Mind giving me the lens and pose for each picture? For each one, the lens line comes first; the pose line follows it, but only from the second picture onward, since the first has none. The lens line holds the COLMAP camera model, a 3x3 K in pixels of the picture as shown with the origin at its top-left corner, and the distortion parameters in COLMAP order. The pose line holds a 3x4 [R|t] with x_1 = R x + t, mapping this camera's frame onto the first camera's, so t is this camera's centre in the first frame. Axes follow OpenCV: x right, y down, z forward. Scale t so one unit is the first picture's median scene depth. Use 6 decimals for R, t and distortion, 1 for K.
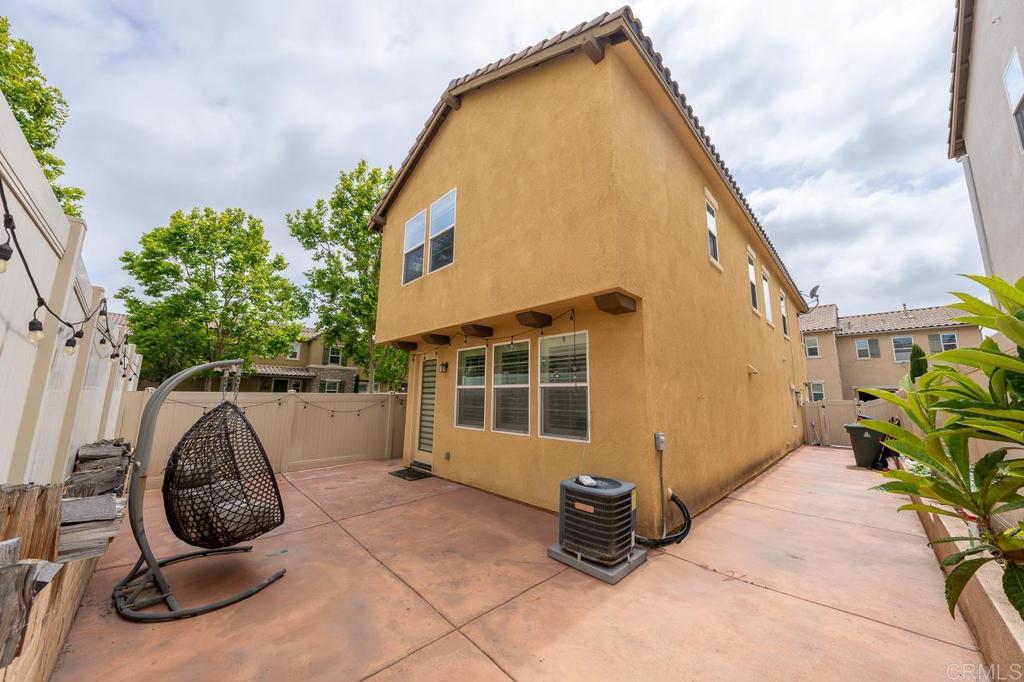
lens RADIAL K [[351.2, 0, 521.4], [0, 351.2, 342.7], [0, 0, 1]] dist [0.001710, 0.000158]
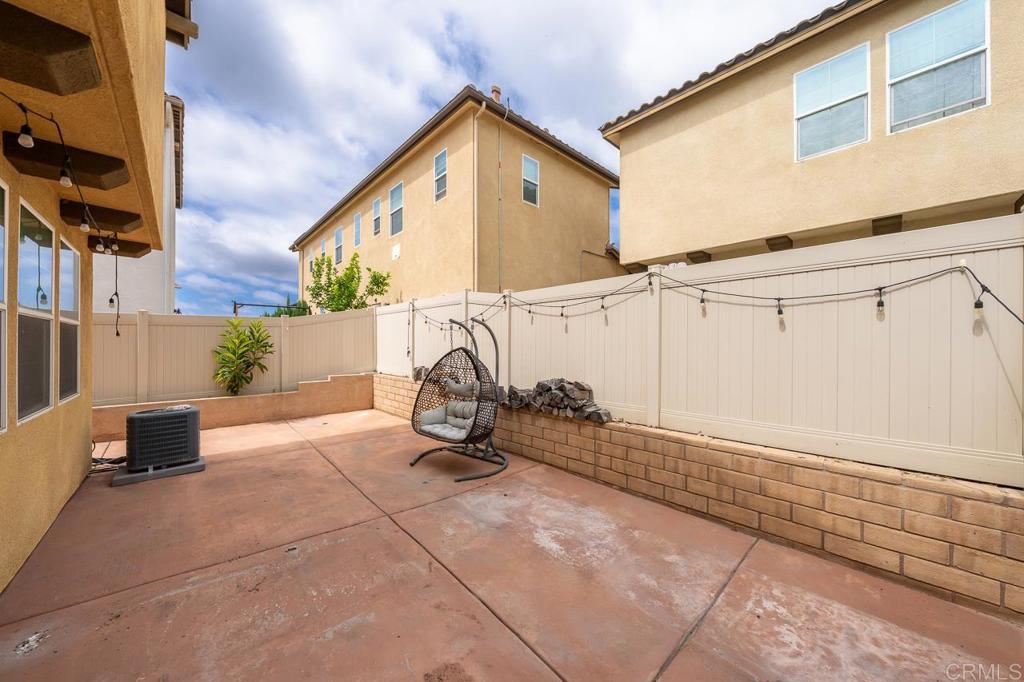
lens RADIAL K [[351.2, 0, 521.4], [0, 351.2, 342.7], [0, 0, 1]] dist [0.001710, 0.000158]
pose [[-0.999744, -0.015084, 0.016882, -0.985695], [-0.017626, 0.986582, -0.162311, 0.337785], [-0.014207, -0.162567, -0.986595, 2.143009]]
